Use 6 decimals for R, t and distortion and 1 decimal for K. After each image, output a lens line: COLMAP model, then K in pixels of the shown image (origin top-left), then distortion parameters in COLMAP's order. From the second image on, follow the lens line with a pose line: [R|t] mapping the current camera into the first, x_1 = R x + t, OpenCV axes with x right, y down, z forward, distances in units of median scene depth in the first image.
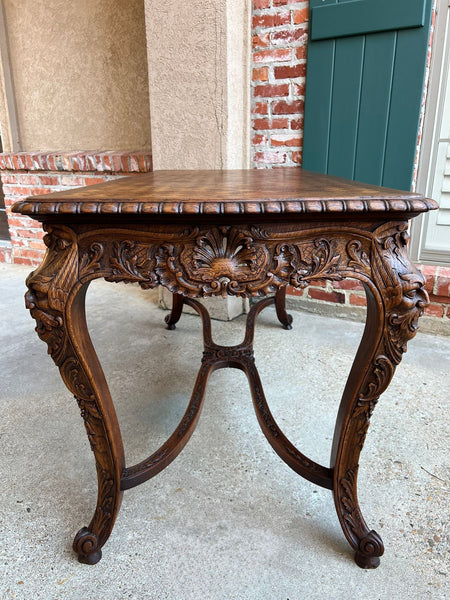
lens RADIAL K [[456.2, 0, 227.9], [0, 456.2, 304.9], [0, 0, 1]] dist [0.040125, -0.053227]
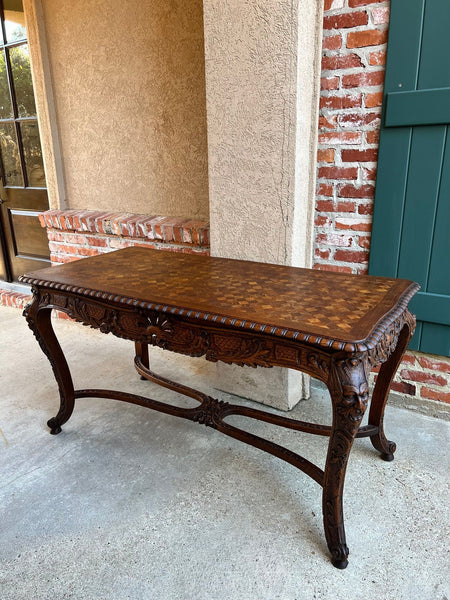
lens RADIAL K [[456.2, 0, 227.1], [0, 456.2, 298.5], [0, 0, 1]] dist [0.040125, -0.053227]
pose [[0.998603, 0.004249, -0.052674, -0.081965], [-0.004435, 0.999984, -0.003417, -0.206667], [0.052659, 0.003646, 0.998606, 0.050707]]
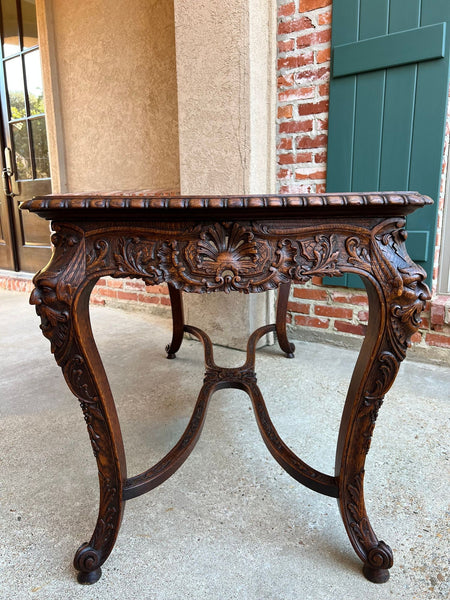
lens RADIAL K [[456.2, 0, 226.8], [0, 456.2, 306.7], [0, 0, 1]] dist [0.040125, -0.053227]
pose [[0.993892, 0.014211, -0.109441, 0.059801], [-0.024700, 0.995162, -0.095089, 0.035639], [0.107560, 0.097212, 0.989435, 0.006685]]
